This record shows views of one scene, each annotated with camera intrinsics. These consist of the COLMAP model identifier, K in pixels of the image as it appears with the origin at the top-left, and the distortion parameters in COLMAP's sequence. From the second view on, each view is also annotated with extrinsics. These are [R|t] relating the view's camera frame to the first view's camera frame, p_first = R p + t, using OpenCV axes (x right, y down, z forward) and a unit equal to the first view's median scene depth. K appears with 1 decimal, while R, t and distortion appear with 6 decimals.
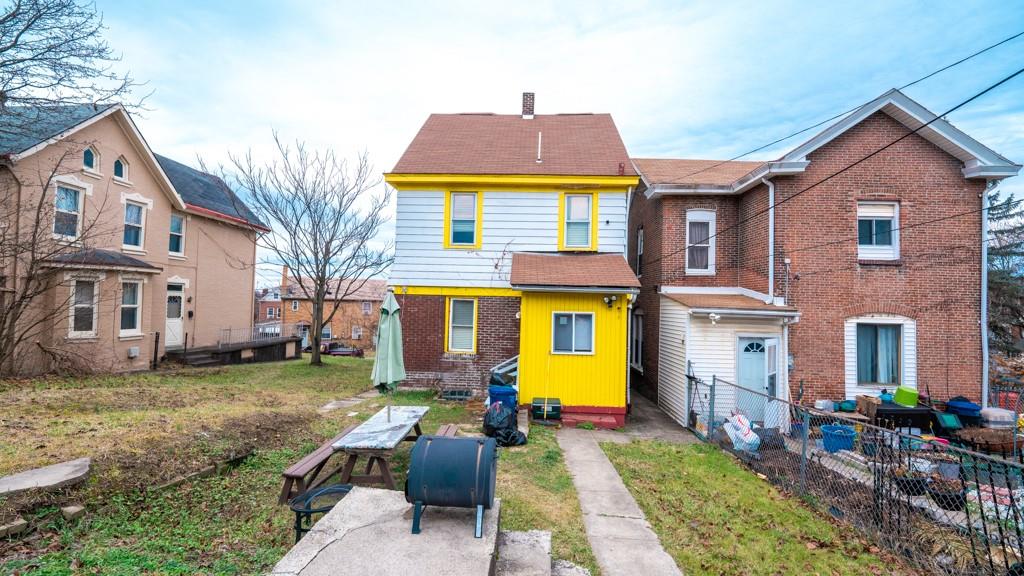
lens RADIAL K [[411.1, 0, 511.1], [0, 411.1, 291.1], [0, 0, 1]] dist [-0.012832, 0.000112]
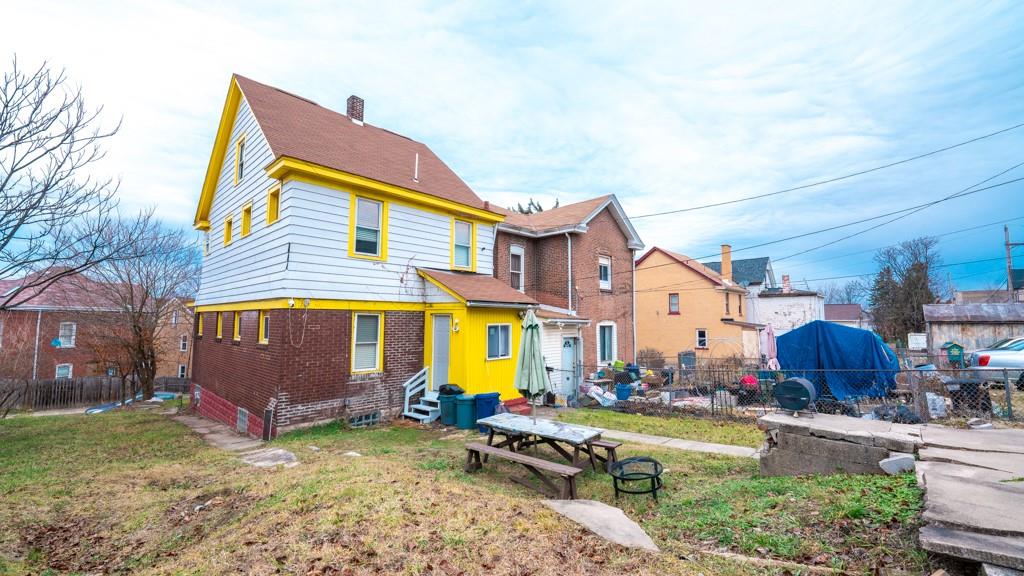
lens RADIAL K [[411.1, 0, 509.3], [0, 411.1, 287.6], [0, 0, 1]] dist [-0.012832, 0.000112]
pose [[0.638215, 0.038164, 0.768912, -0.634253], [-0.013595, 0.999173, -0.038309, -0.008795], [-0.769738, 0.013996, 0.638206, 0.169444]]
